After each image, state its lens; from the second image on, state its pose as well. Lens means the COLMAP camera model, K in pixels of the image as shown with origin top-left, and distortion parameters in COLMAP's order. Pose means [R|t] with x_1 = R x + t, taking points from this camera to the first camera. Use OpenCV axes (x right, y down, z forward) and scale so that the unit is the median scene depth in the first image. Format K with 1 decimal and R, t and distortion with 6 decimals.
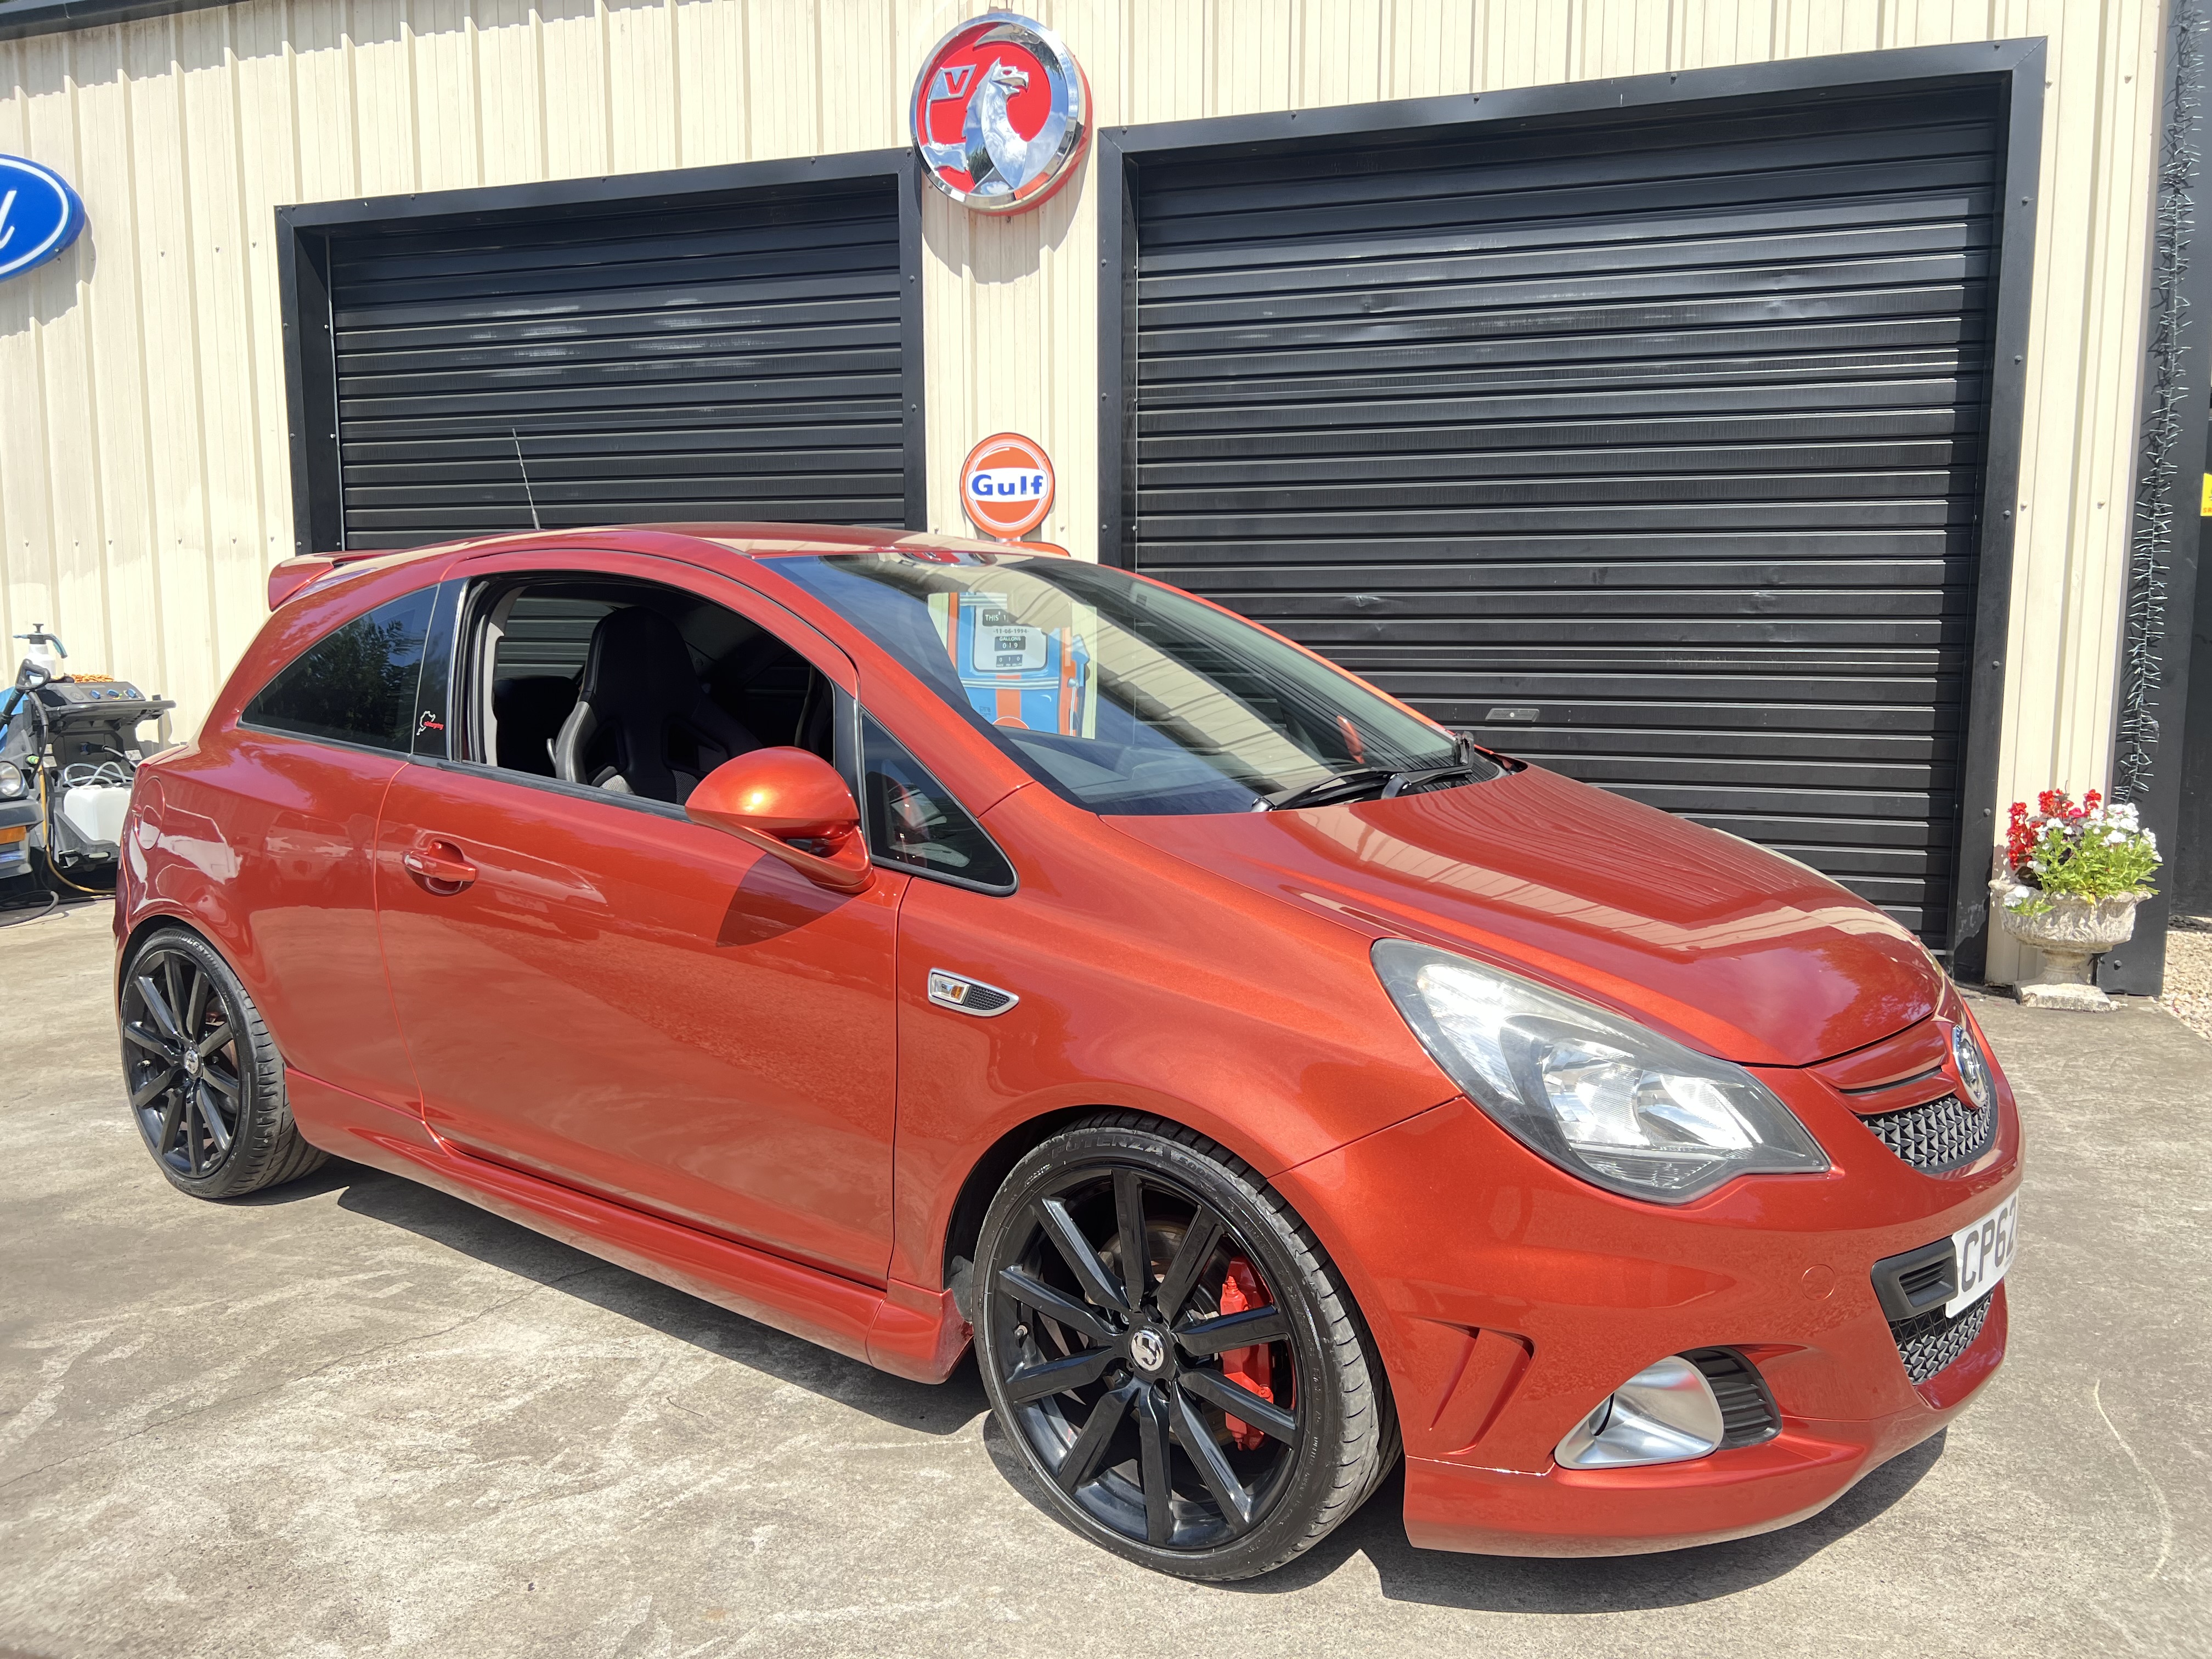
lens RADIAL K [[1679.4, 0, 1109.4], [0, 1679.4, 837.7], [0, 0, 1]] dist [0.051648, -0.063394]
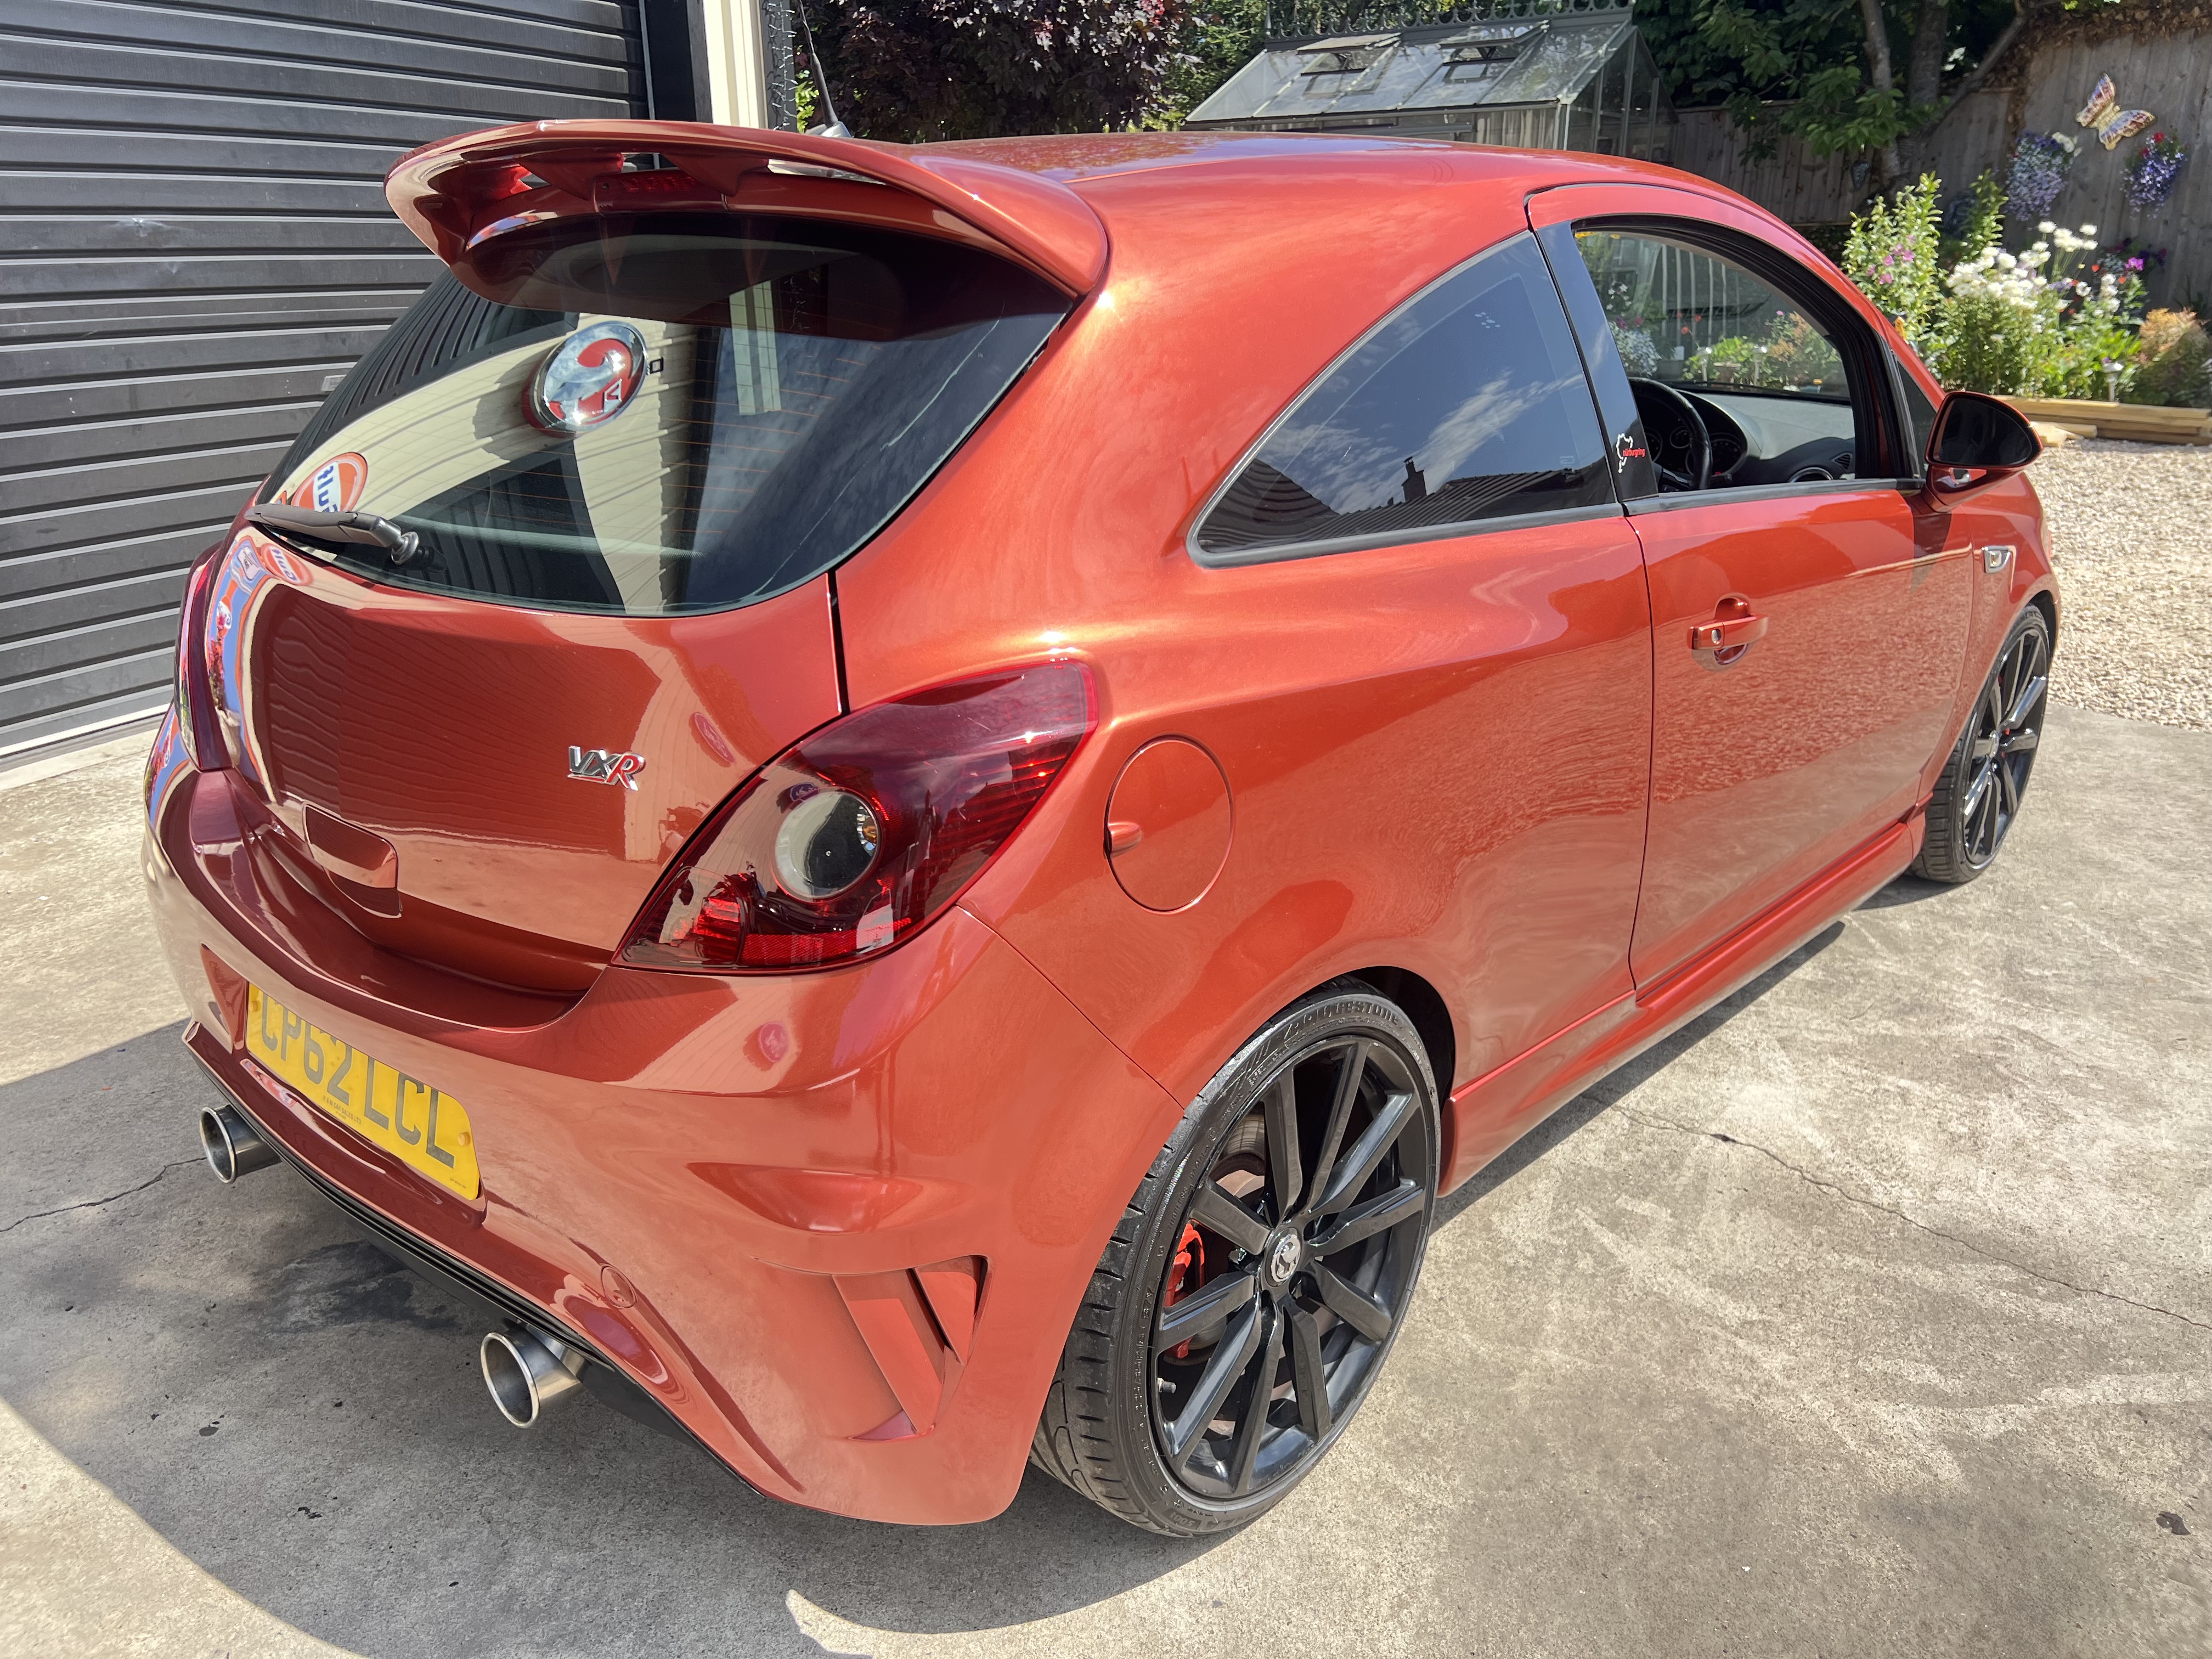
lens RADIAL K [[1679.4, 0, 1106.4], [0, 1679.4, 843.9], [0, 0, 1]] dist [0.051648, -0.063394]
pose [[0.098860, -0.342645, 0.934249, -1.203721], [0.127954, 0.935431, 0.329539, -0.188959], [-0.986841, 0.086962, 0.136320, 1.214440]]
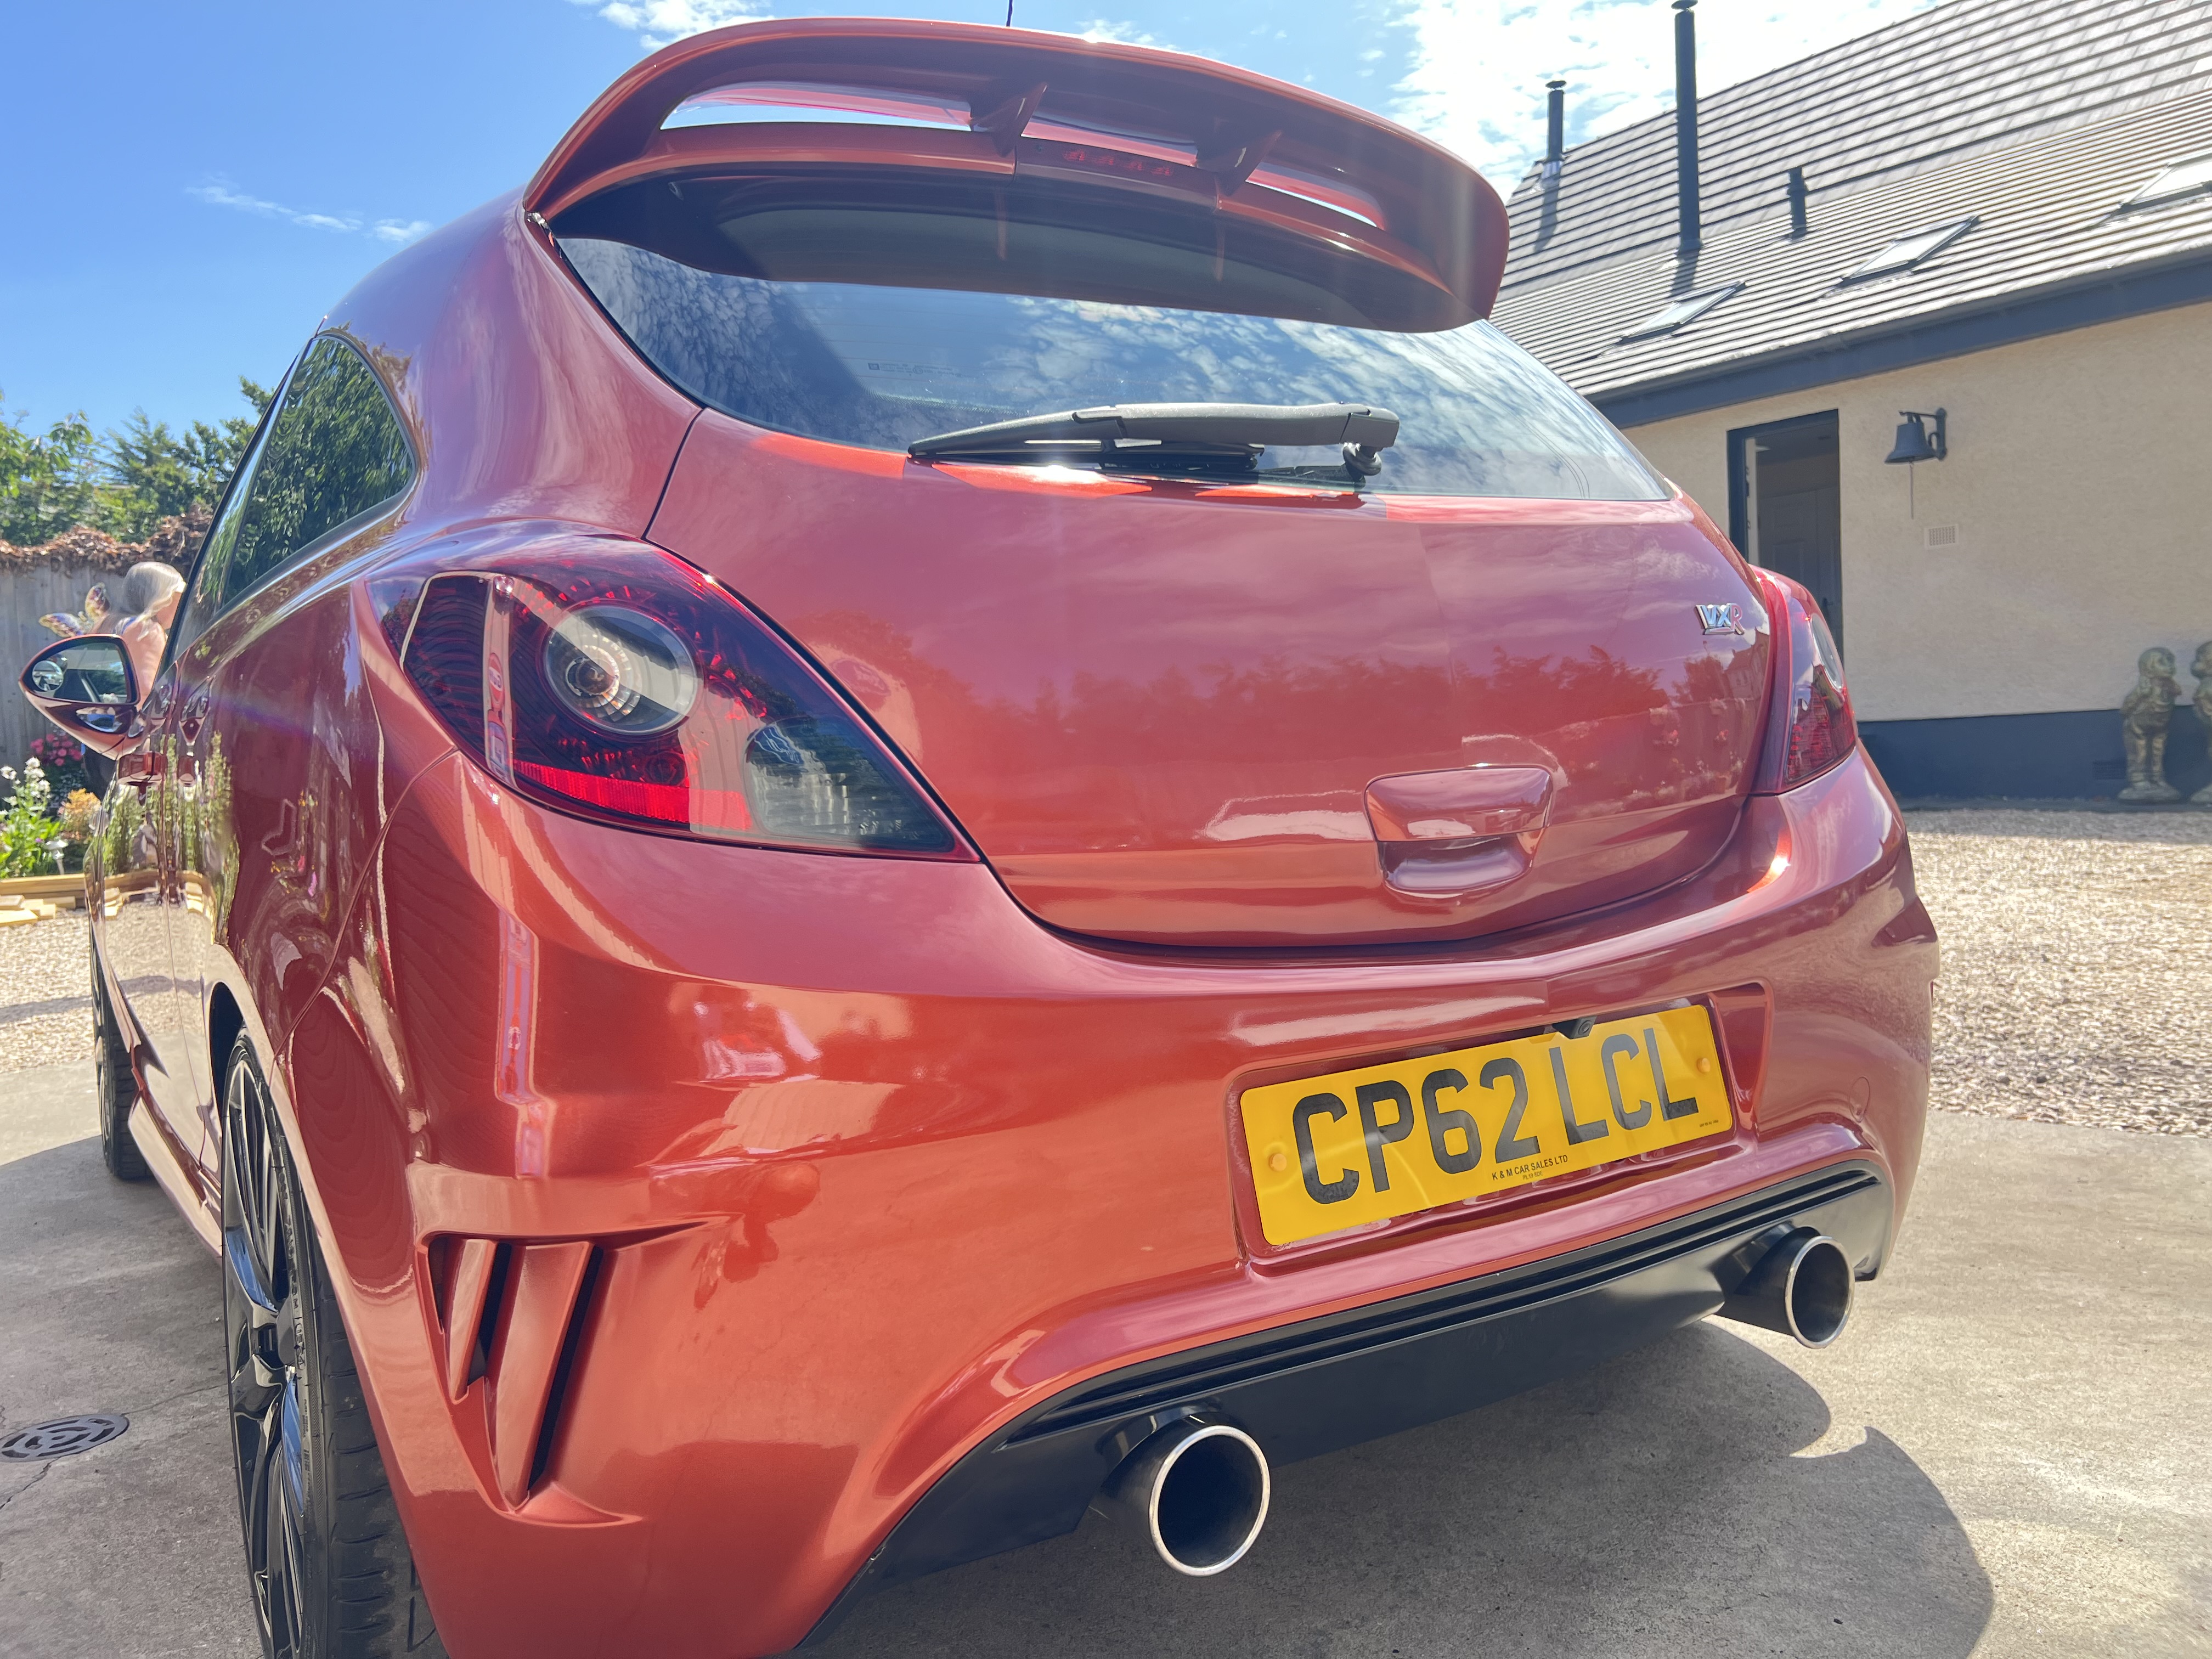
lens RADIAL K [[1679.4, 0, 1106.0], [0, 1679.4, 838.9], [0, 0, 1]] dist [0.051648, -0.063394]
pose [[-0.933959, 0.025309, 0.356484, -0.736227], [0.090573, 0.981686, 0.167597, -0.101026], [-0.345714, 0.188817, -0.919147, 2.035677]]
